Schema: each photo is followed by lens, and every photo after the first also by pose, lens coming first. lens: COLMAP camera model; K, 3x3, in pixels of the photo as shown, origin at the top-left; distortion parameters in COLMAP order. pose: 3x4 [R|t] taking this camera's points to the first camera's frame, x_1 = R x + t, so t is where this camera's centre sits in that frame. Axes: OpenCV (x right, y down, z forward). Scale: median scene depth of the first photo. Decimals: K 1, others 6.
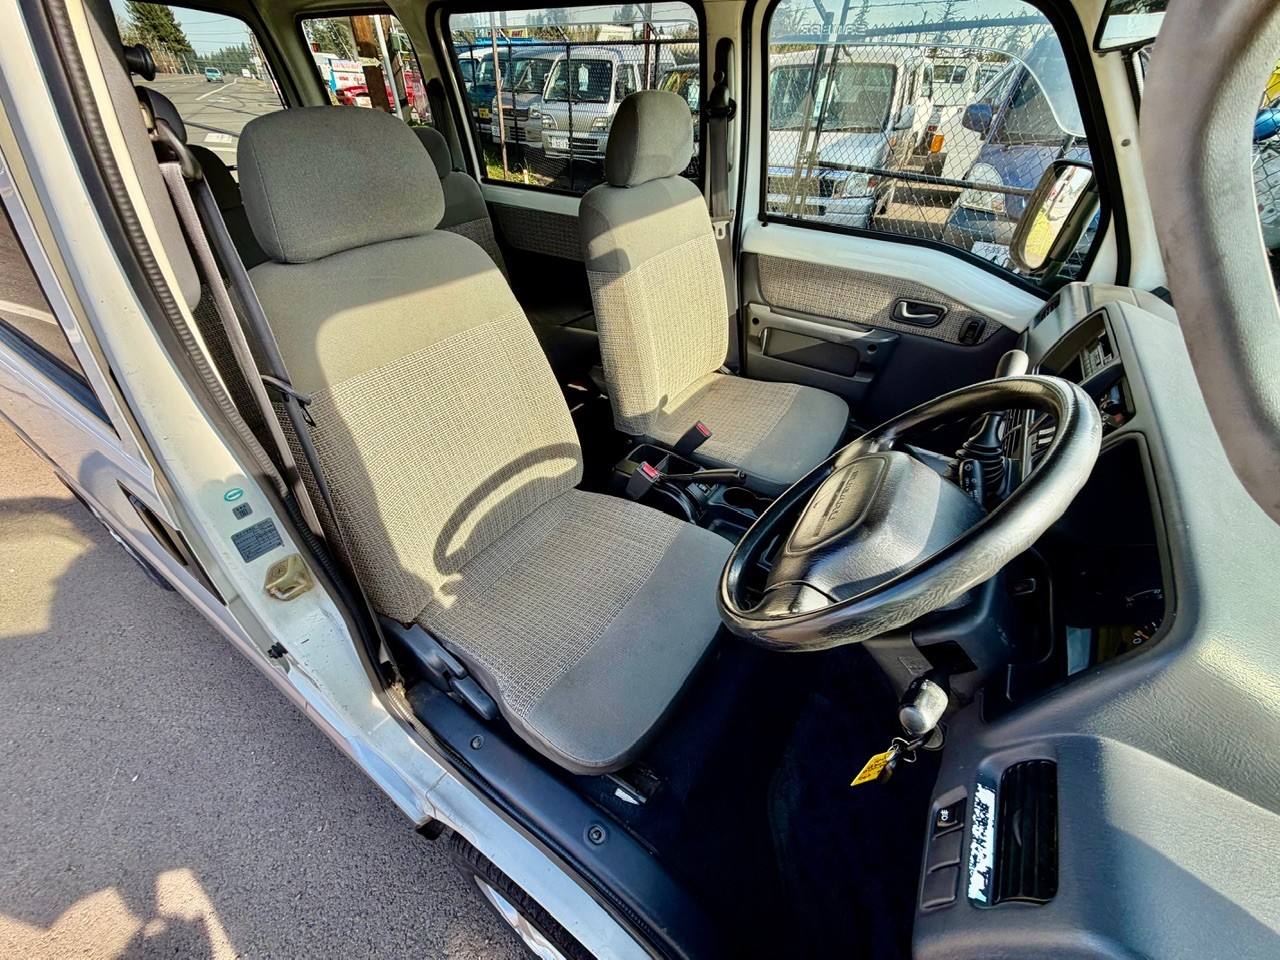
lens RADIAL K [[506.8, 0, 631.5], [0, 506.8, 477.5], [0, 0, 1]] dist [-0.001408, 0.001232]
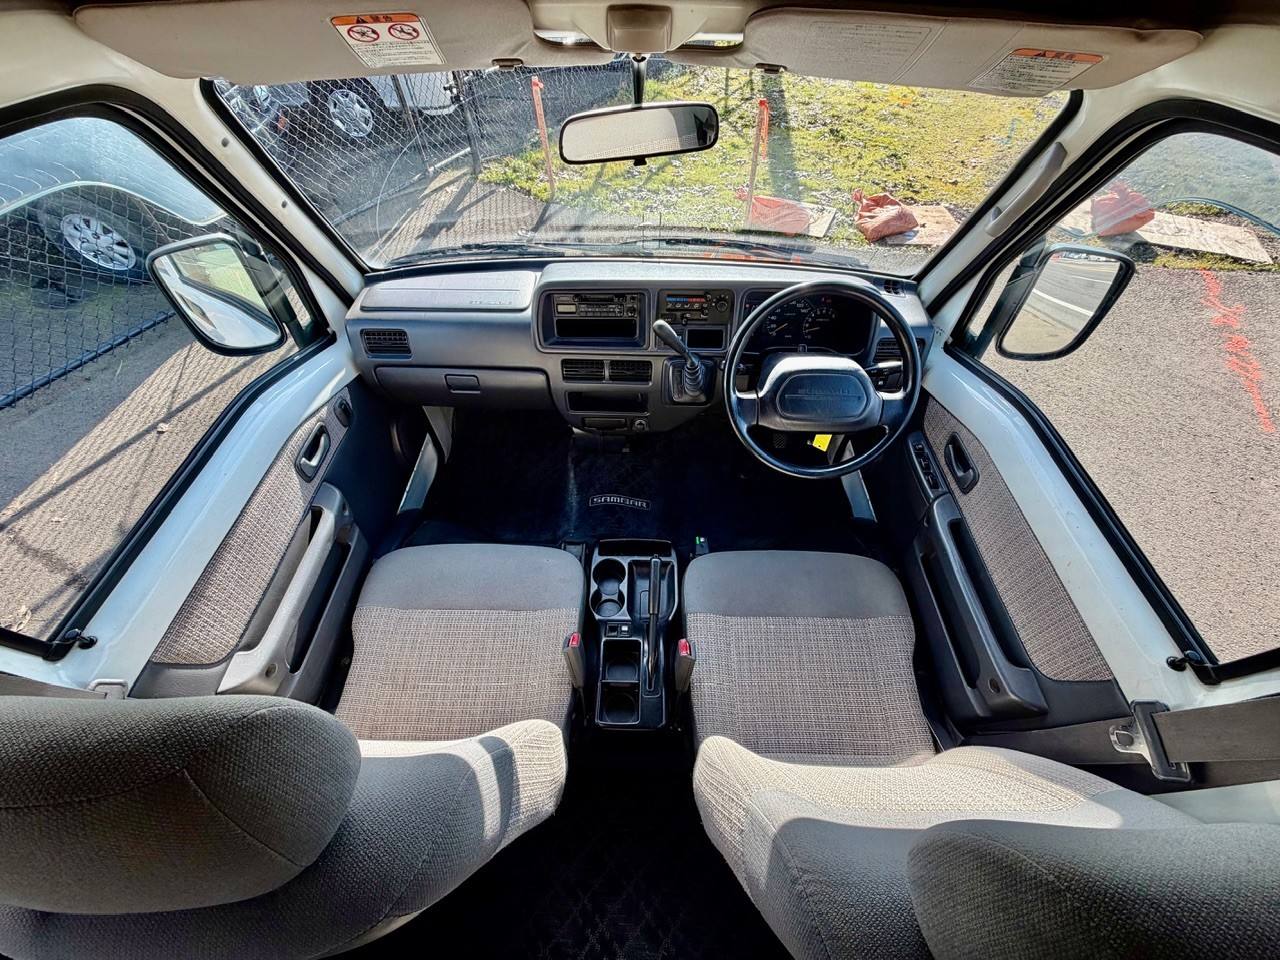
lens RADIAL K [[506.8, 0, 635.4], [0, 506.8, 477.0], [0, 0, 1]] dist [-0.001408, 0.001232]
pose [[-0.560404, -0.650107, 0.513136, -0.146355], [0.503262, 0.224771, 0.834389, -0.689007], [-0.657780, 0.725837, 0.201212, 0.507018]]
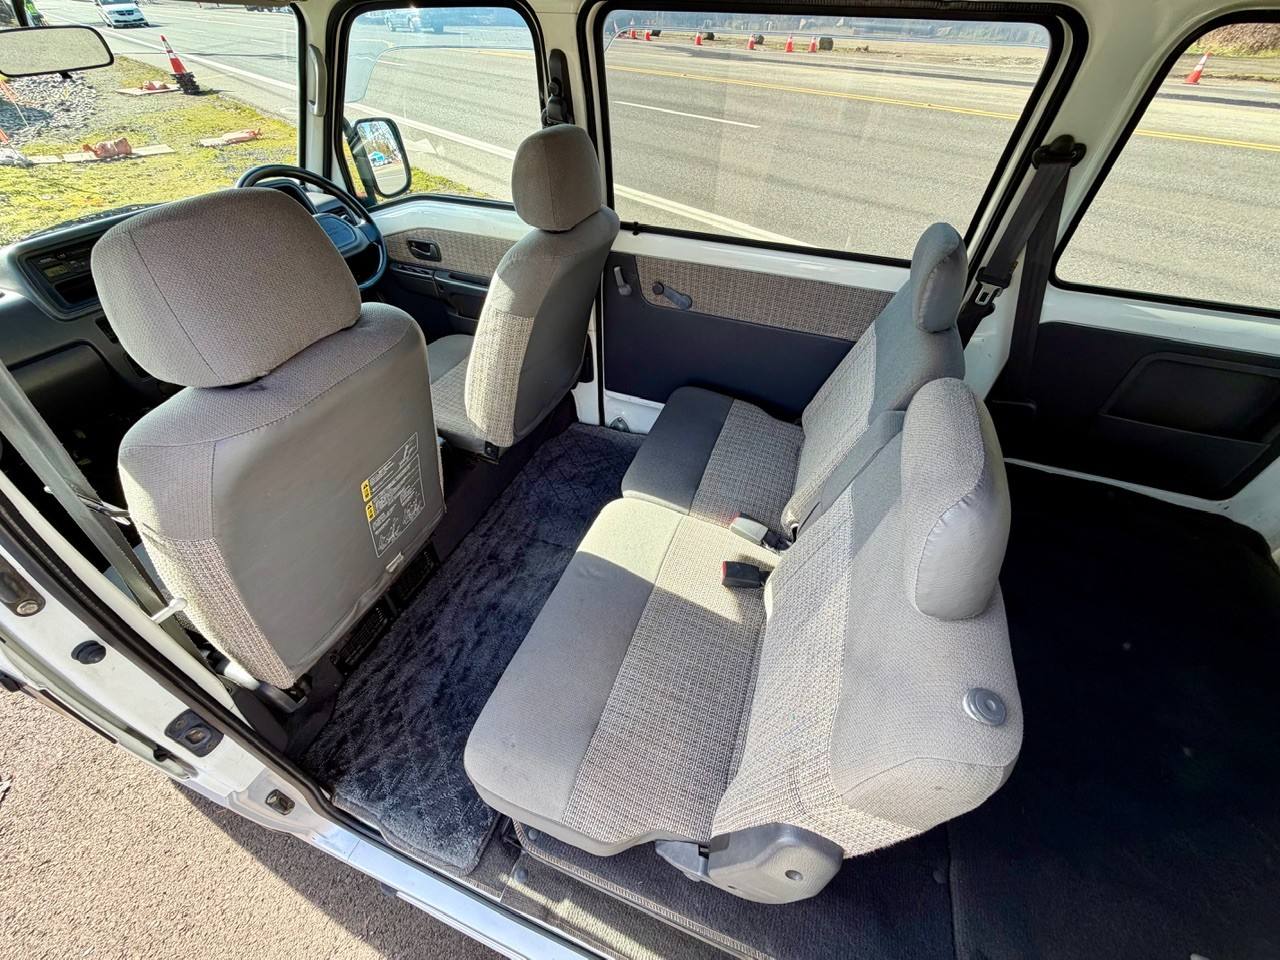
lens RADIAL K [[506.8, 0, 639.8], [0, 506.8, 474.0], [0, 0, 1]] dist [-0.001408, 0.001232]
pose [[-0.965927, 0.151670, -0.209716, -0.186408], [-0.180404, 0.186442, 0.965761, -1.023949], [0.185577, 0.970688, -0.152728, 1.150279]]
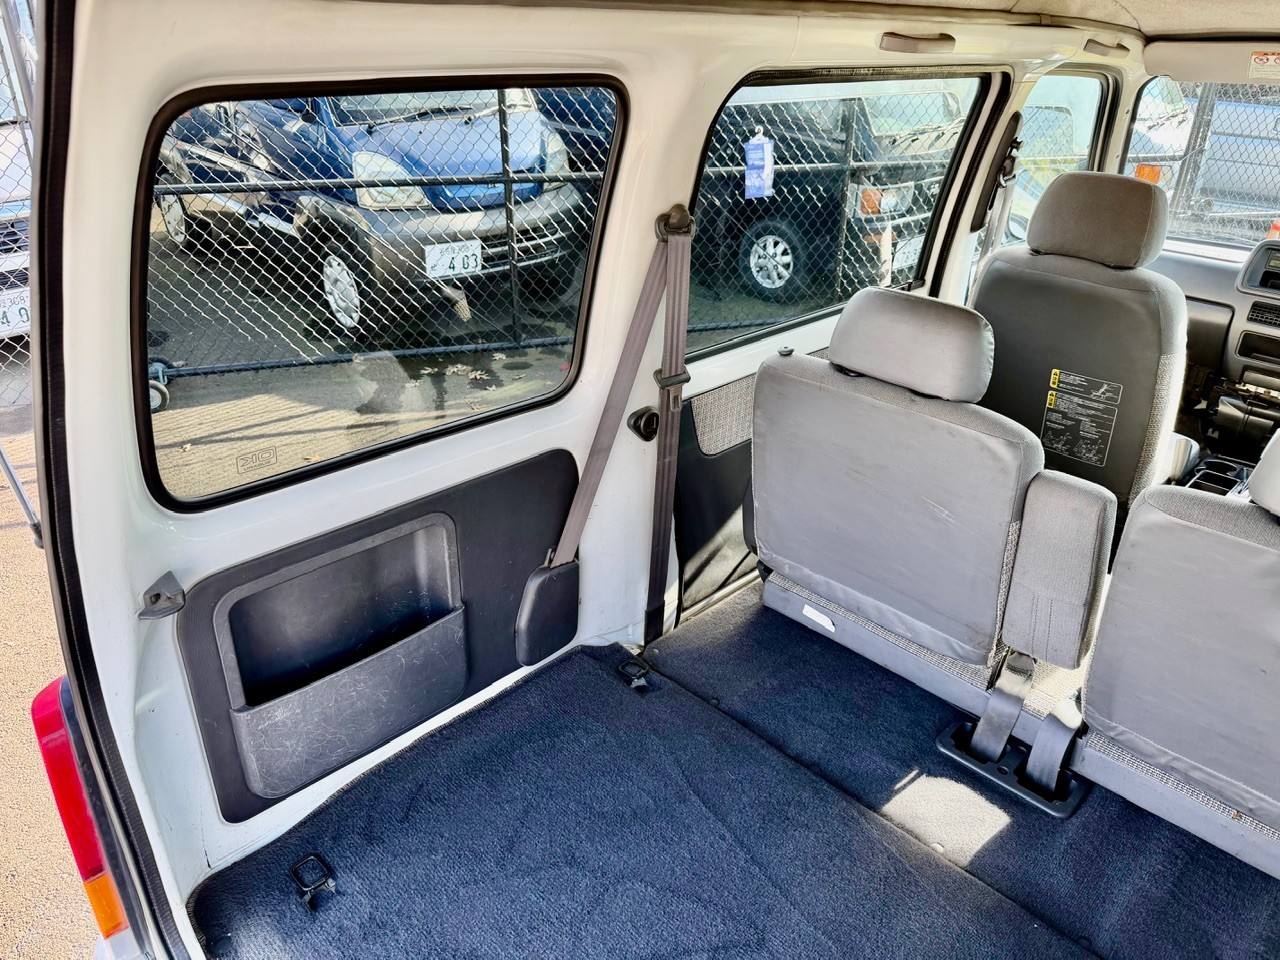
lens RADIAL K [[902.8, 0, 640.6], [0, 902.8, 488.9], [0, 0, 1]] dist [0.049174, -0.077367]
pose [[0.160476, -0.456467, 0.875149, -1.485308], [0.577865, 0.762253, 0.291619, -1.055899], [-0.800200, 0.458920, 0.386099, 1.065695]]
